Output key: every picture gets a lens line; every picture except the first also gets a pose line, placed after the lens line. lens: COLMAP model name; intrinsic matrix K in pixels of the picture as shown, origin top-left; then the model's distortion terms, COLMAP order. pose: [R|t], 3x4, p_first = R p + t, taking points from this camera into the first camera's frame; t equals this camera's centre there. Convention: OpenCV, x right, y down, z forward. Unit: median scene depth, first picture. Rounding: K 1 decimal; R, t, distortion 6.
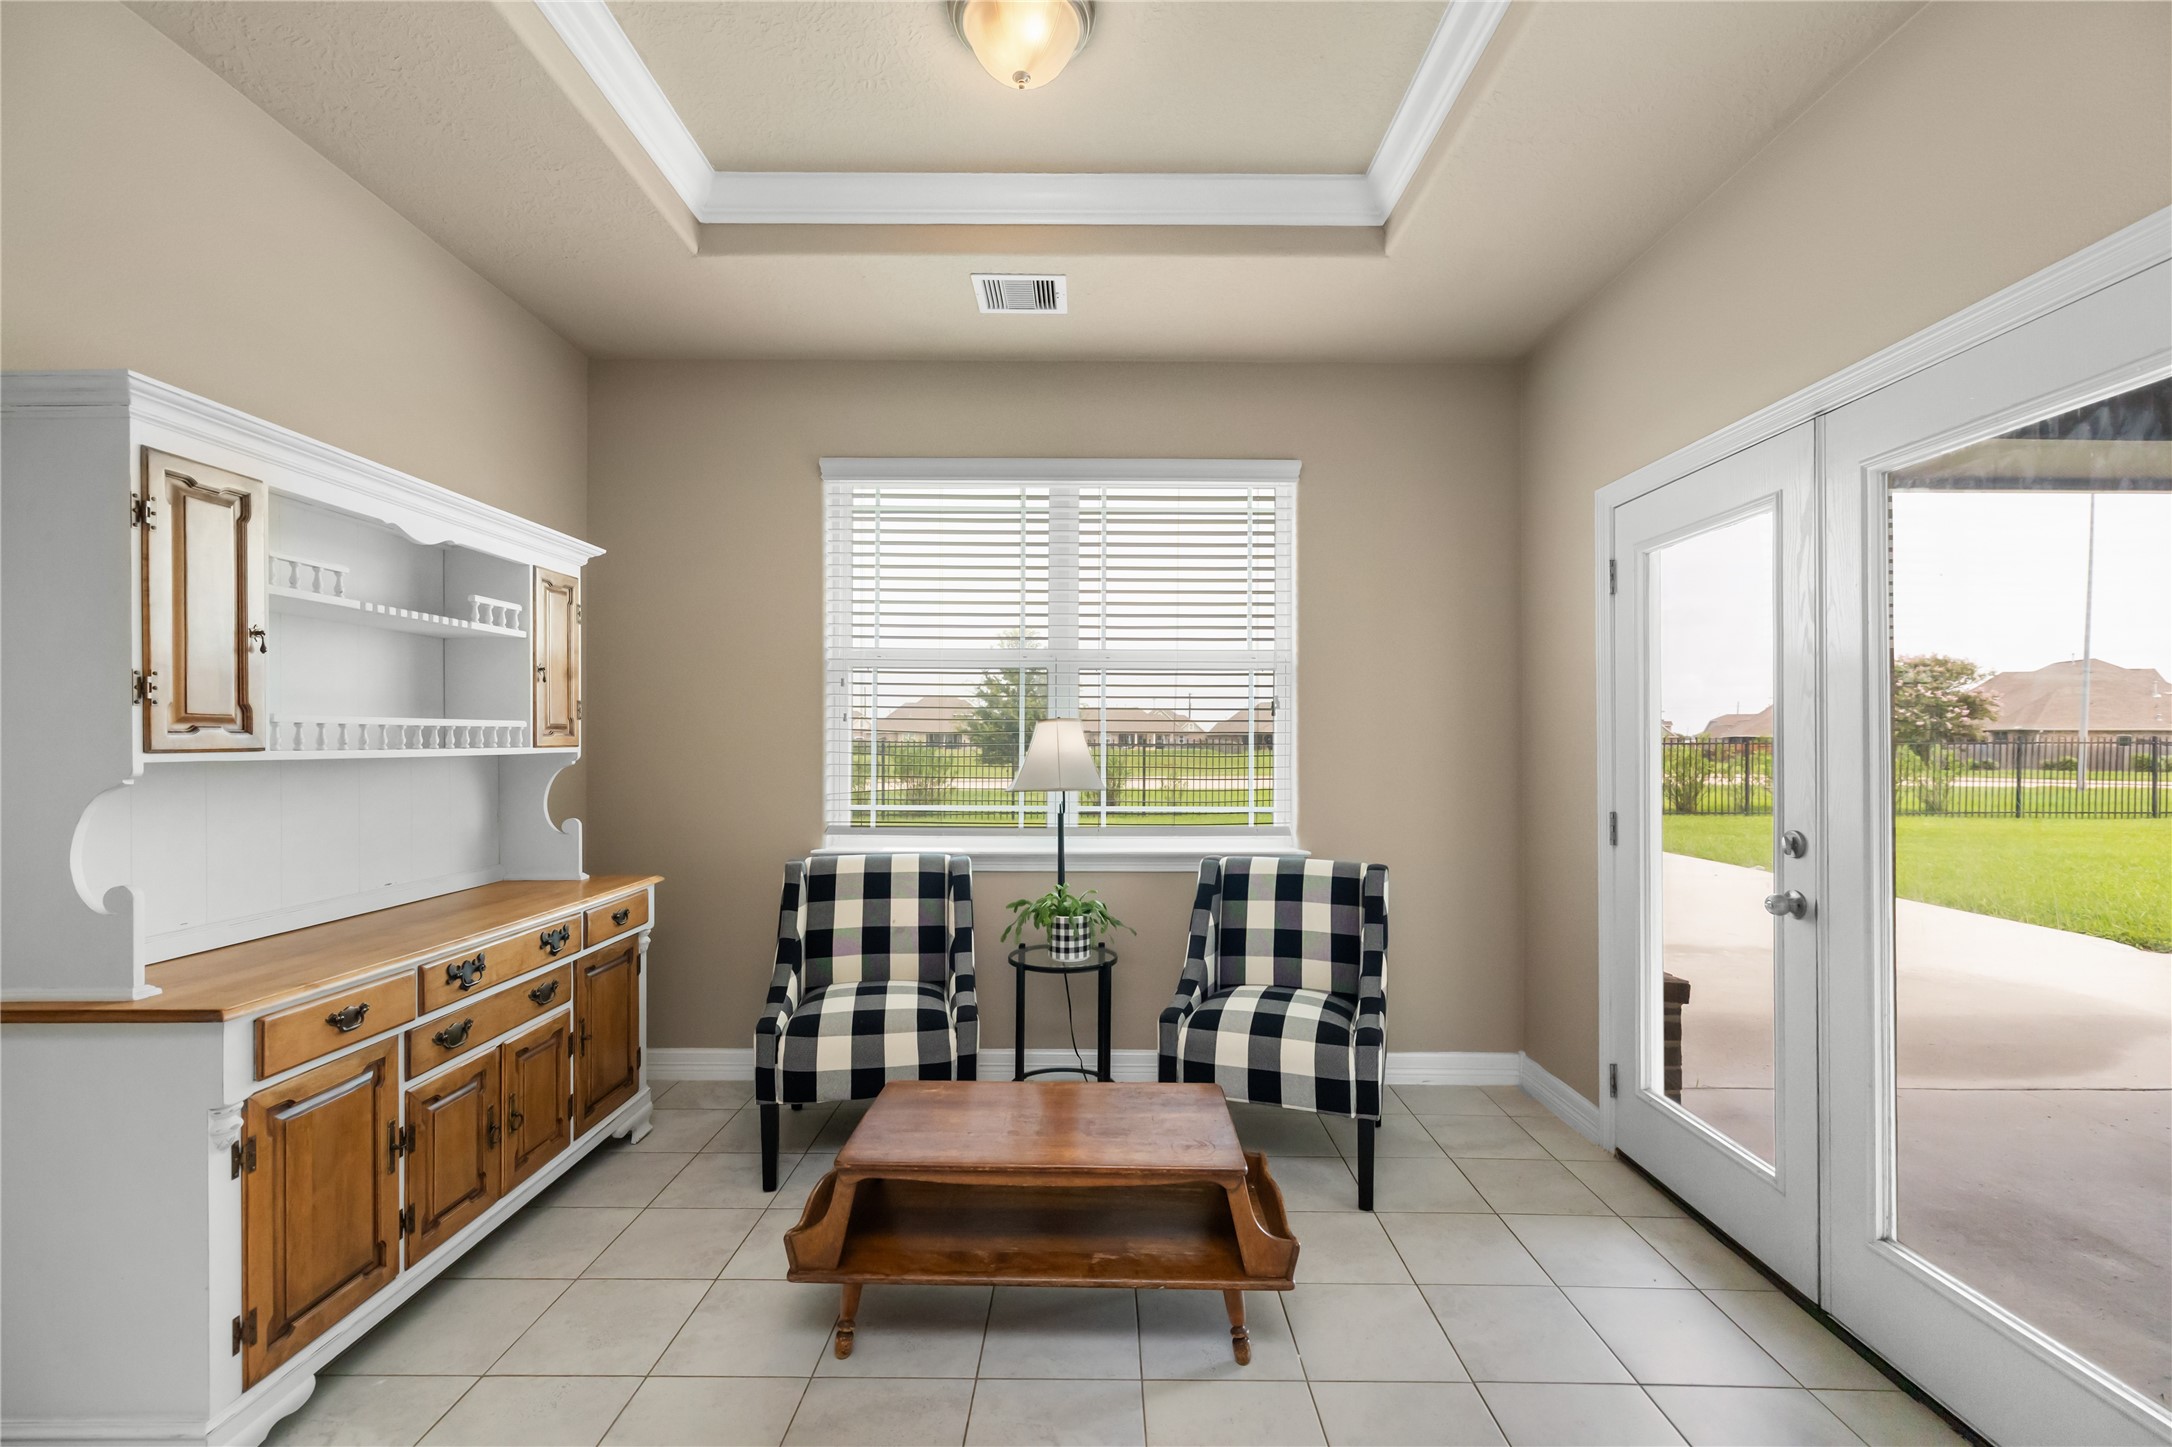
lens RADIAL K [[920.1, 0, 1105.4], [0, 920.1, 736.9], [0, 0, 1]] dist [0.003580, 0.000241]
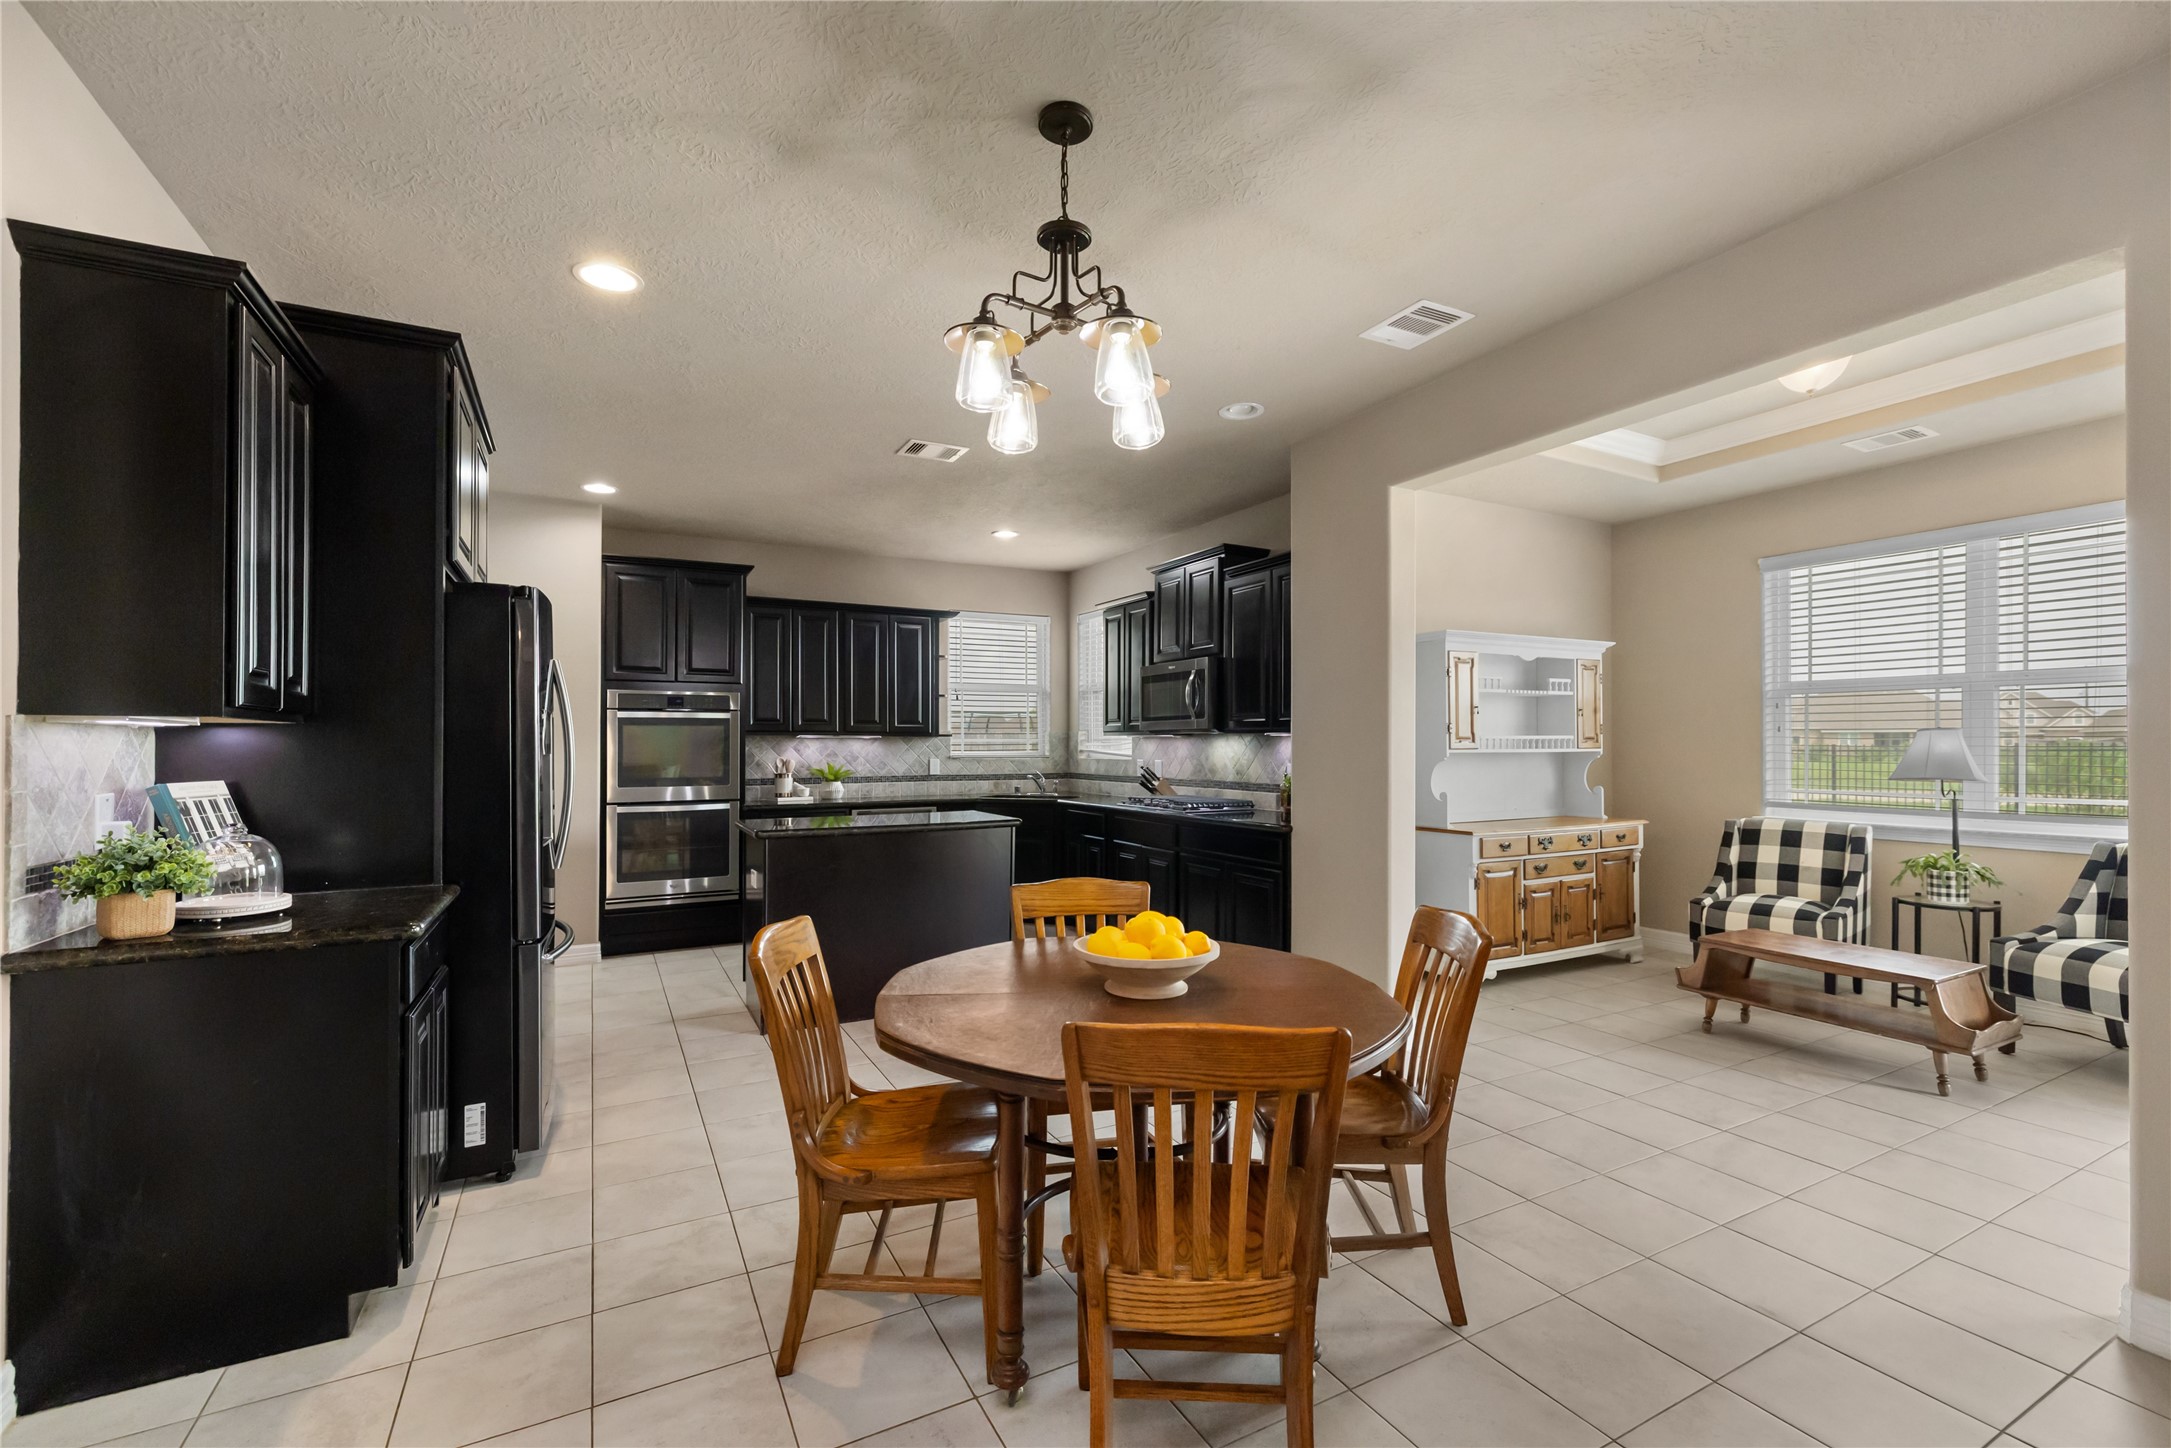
lens RADIAL K [[919.6, 0, 1090.8], [0, 919.6, 742.1], [0, 0, 1]] dist [0.003580, 0.000241]
pose [[0.470640, -0.003596, -0.882318, 0.615465], [0.004750, 0.999988, -0.001542, -0.004415], [0.882312, -0.003465, 0.470651, -0.834357]]
